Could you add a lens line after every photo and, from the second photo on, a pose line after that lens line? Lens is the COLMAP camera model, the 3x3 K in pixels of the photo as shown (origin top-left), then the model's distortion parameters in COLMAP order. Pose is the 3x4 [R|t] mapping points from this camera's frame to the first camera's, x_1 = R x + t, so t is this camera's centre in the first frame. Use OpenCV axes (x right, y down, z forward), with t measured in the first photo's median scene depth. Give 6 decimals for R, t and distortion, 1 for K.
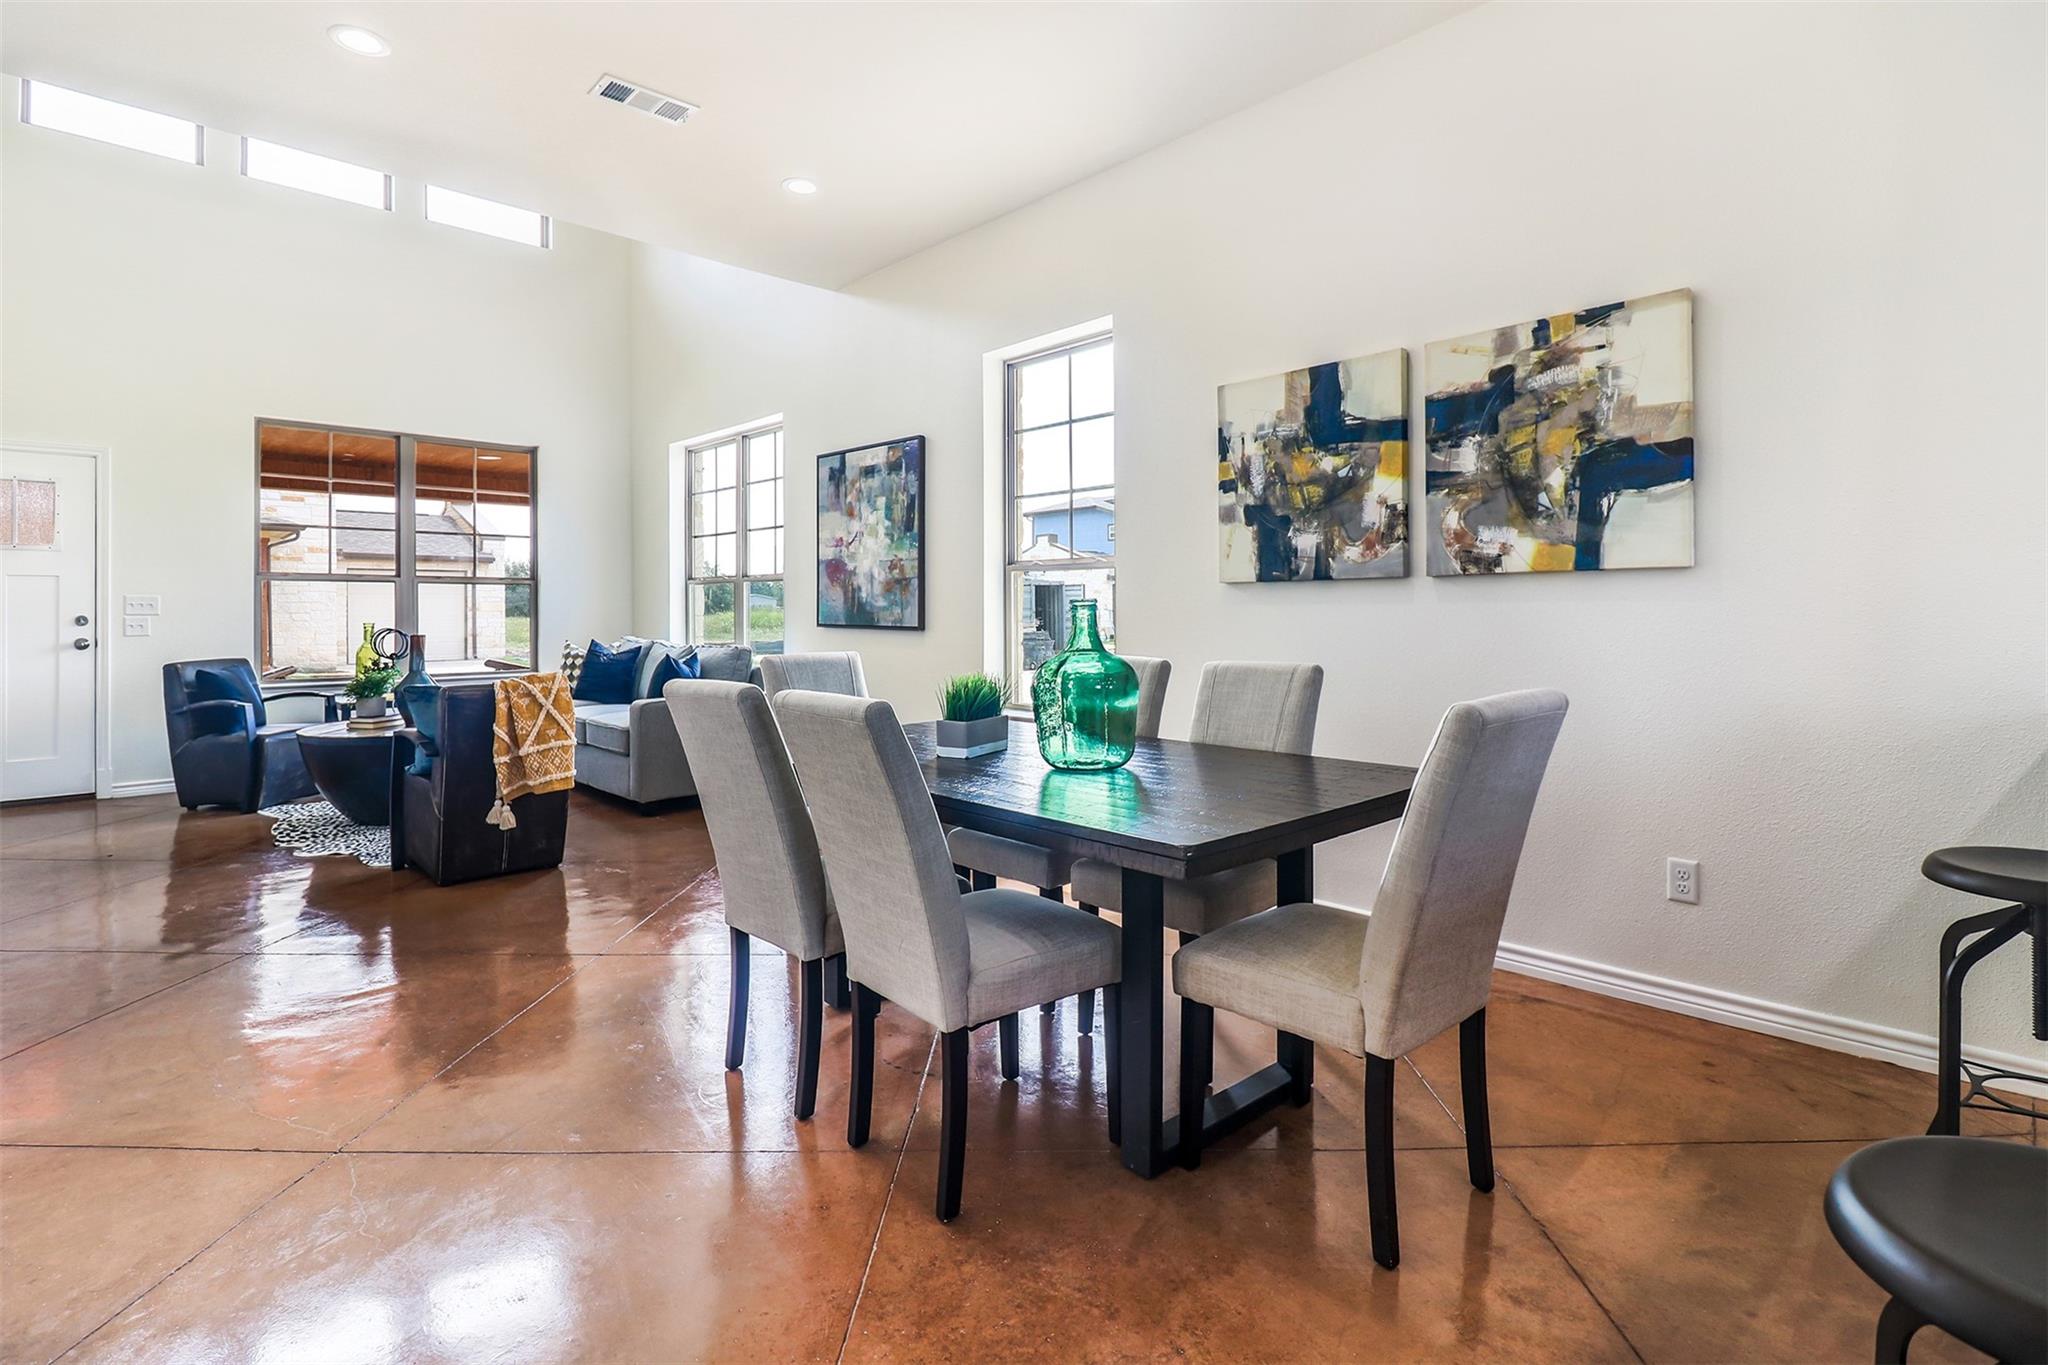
lens RADIAL K [[966.4, 0, 1043.3], [0, 966.4, 601.4], [0, 0, 1]] dist [-0.009713, -0.002499]
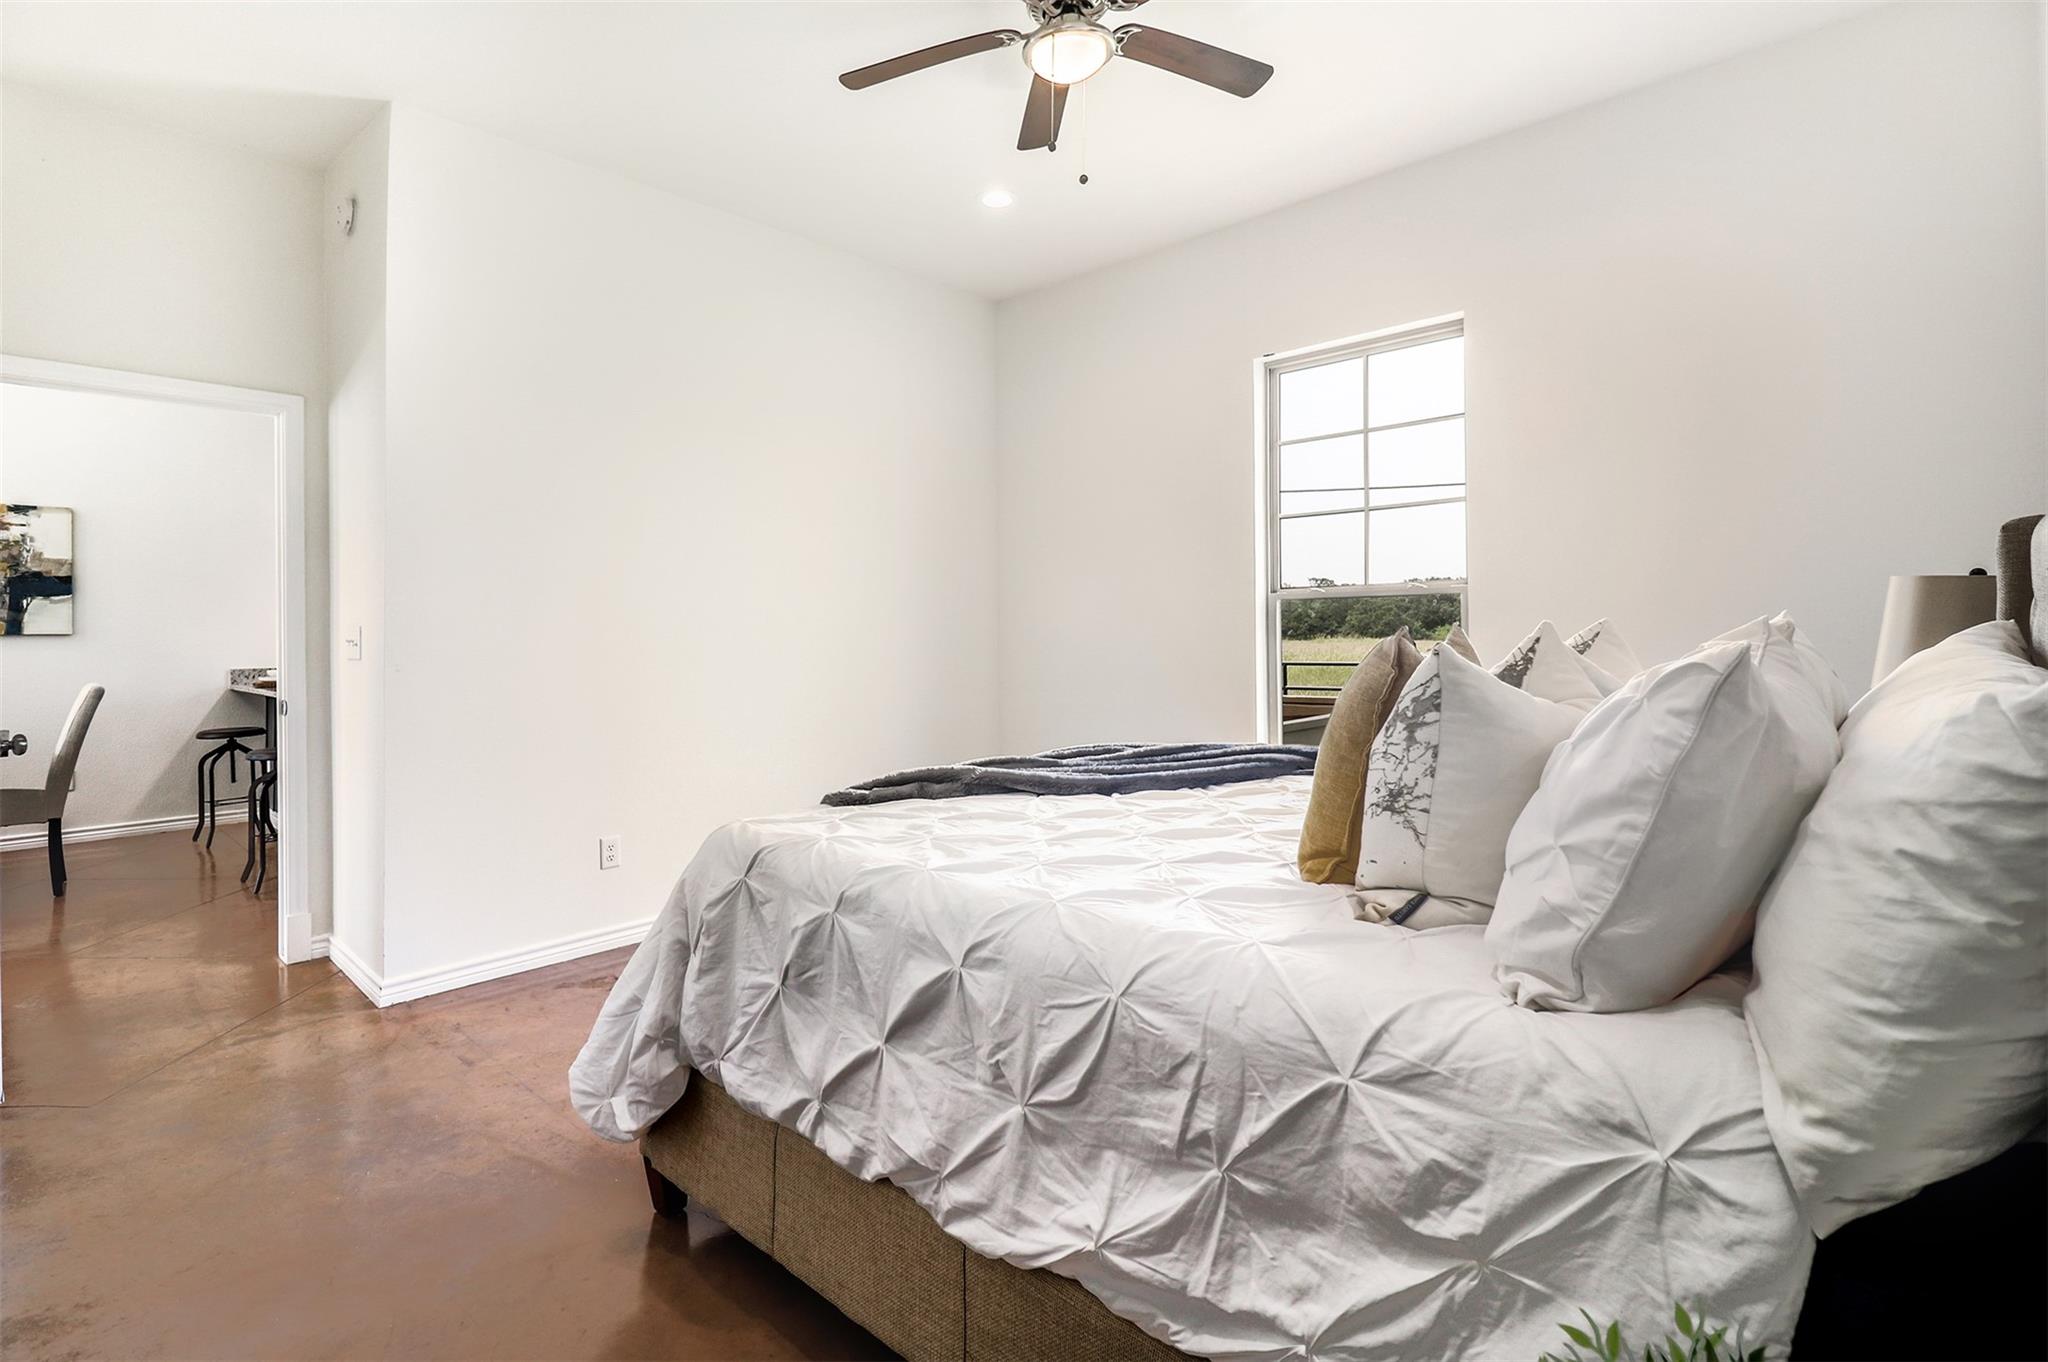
lens RADIAL K [[966.4, 0, 1017.0], [0, 966.4, 660.9], [0, 0, 1]] dist [-0.009713, -0.002499]
pose [[-0.053260, -0.005540, 0.998565, -1.561122], [0.002073, 0.999982, 0.005658, 0.015673], [-0.998579, 0.002371, -0.053248, -1.001126]]
